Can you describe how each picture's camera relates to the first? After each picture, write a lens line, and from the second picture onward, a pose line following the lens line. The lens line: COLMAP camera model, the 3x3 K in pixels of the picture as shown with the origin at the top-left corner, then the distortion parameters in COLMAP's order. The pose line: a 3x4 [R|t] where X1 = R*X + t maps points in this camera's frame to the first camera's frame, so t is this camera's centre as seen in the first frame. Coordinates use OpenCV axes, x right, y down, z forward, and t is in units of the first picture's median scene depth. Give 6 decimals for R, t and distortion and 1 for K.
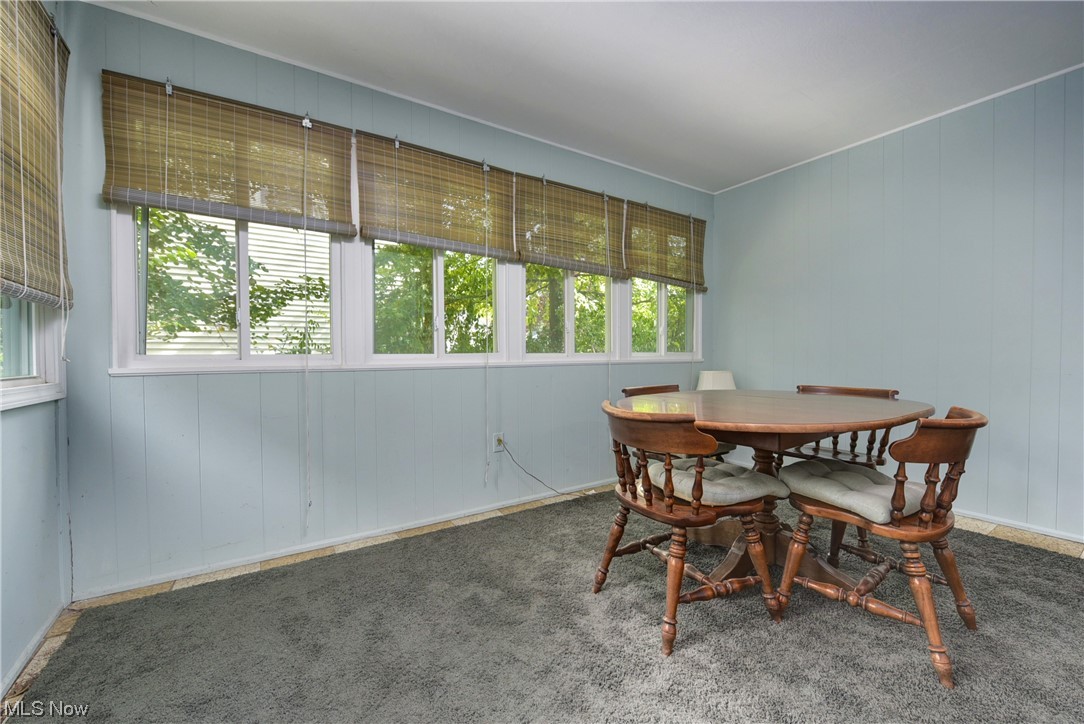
lens RADIAL K [[467.0, 0, 542.0], [0, 467.0, 362.0], [0, 0, 1]] dist [-0.001073, -0.000218]
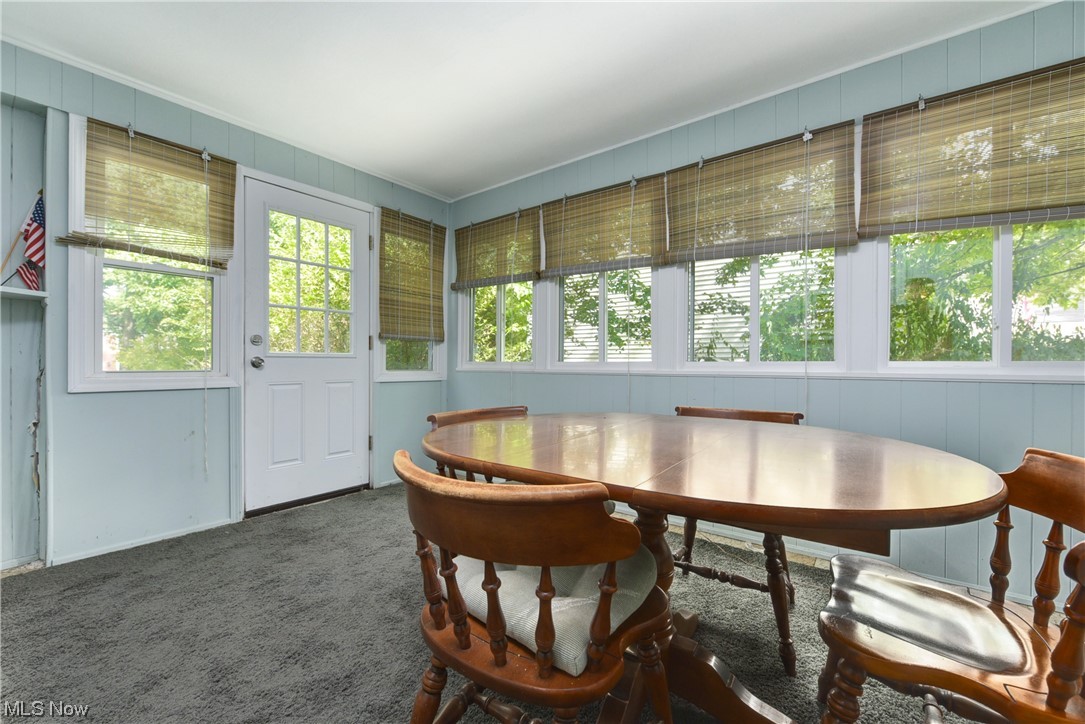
lens RADIAL K [[444.1, 0, 547.7], [0, 444.1, 349.8], [0, 0, 1]] dist [-0.001794, -0.000337]
pose [[0.308330, -0.023294, -0.950994, 0.656483], [-0.016539, 0.999418, -0.029842, -0.008683], [0.951136, 0.024930, 0.307765, 0.450009]]
